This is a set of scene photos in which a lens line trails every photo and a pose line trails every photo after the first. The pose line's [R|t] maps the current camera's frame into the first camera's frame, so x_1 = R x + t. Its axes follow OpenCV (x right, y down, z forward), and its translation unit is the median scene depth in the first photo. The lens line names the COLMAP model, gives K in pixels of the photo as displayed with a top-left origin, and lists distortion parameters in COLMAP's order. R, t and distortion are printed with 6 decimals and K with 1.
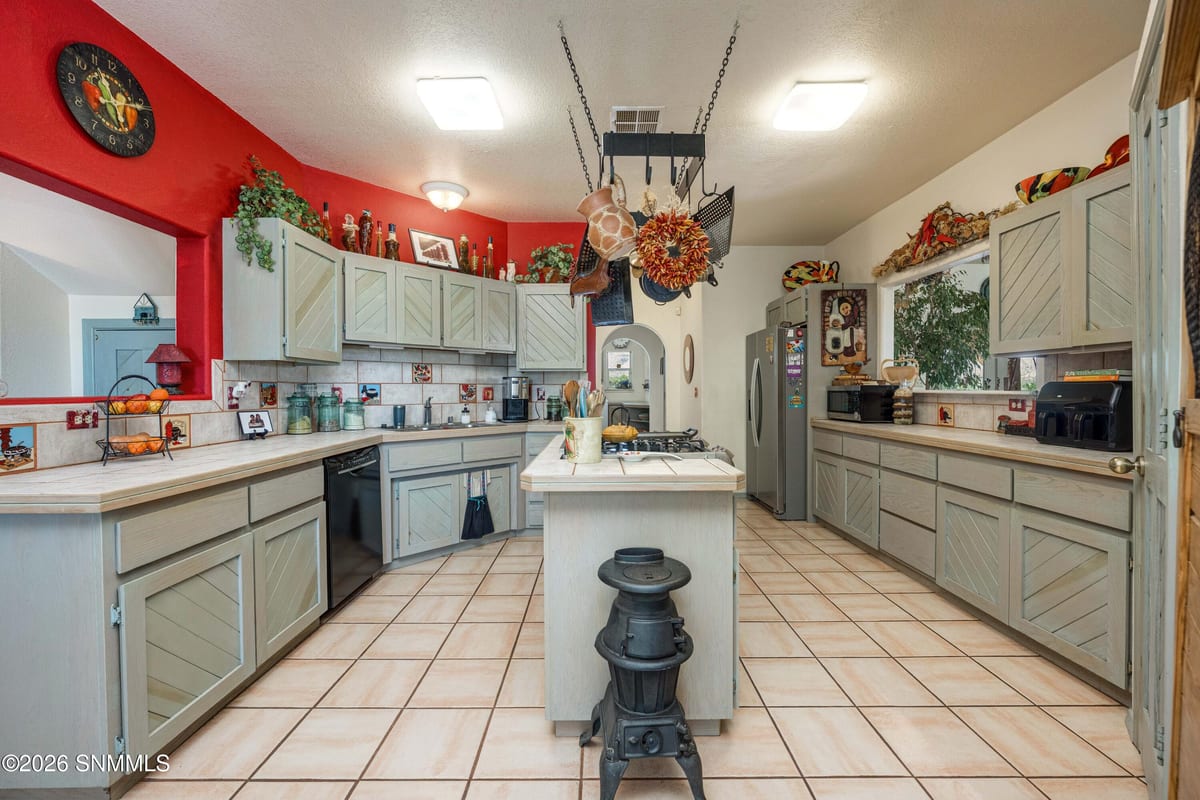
lens RADIAL K [[497.6, 0, 600.6], [0, 497.6, 398.4], [0, 0, 1]] dist [-0.004425, -0.000849]
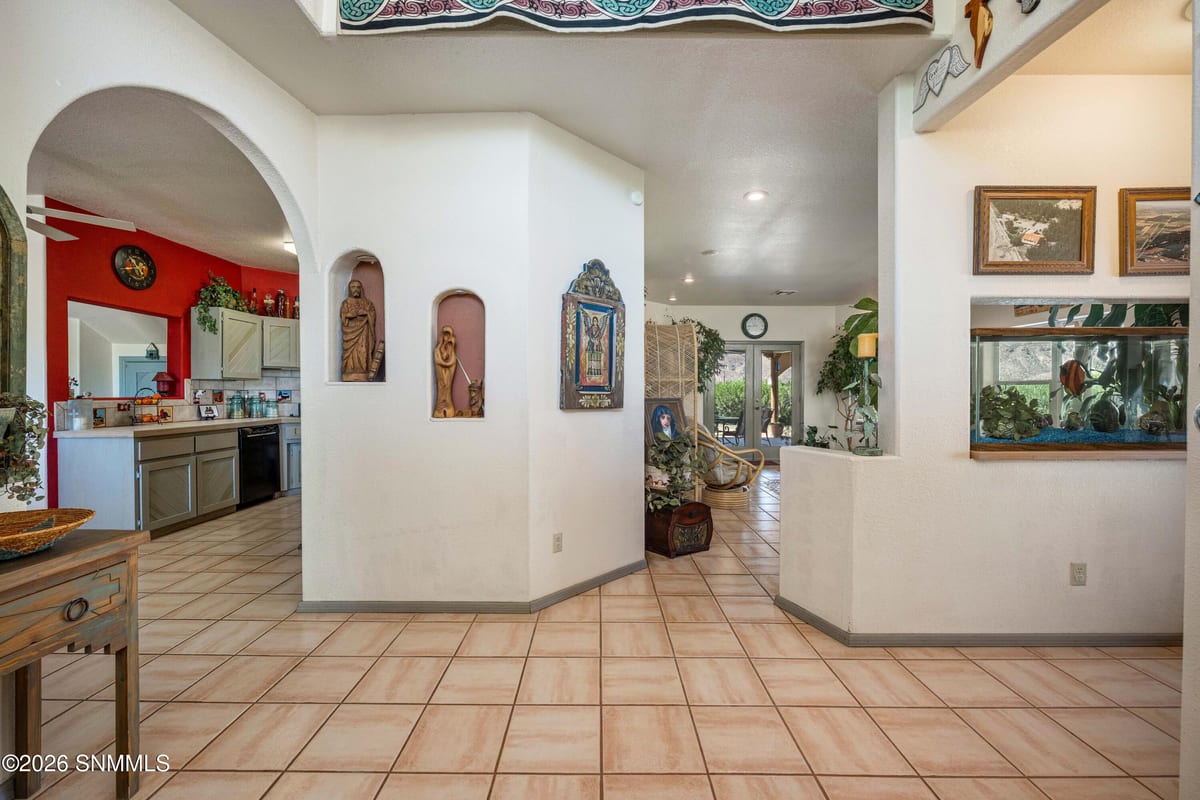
lens RADIAL K [[489.5, 0, 593.3], [0, 489.5, 396.0], [0, 0, 1]] dist [0.000990, 0.000163]
pose [[0.999877, 0.002278, -0.015524, 0.850181], [-0.002439, 0.999944, -0.010327, 0.006334], [0.015500, 0.010363, 0.999826, -0.901634]]
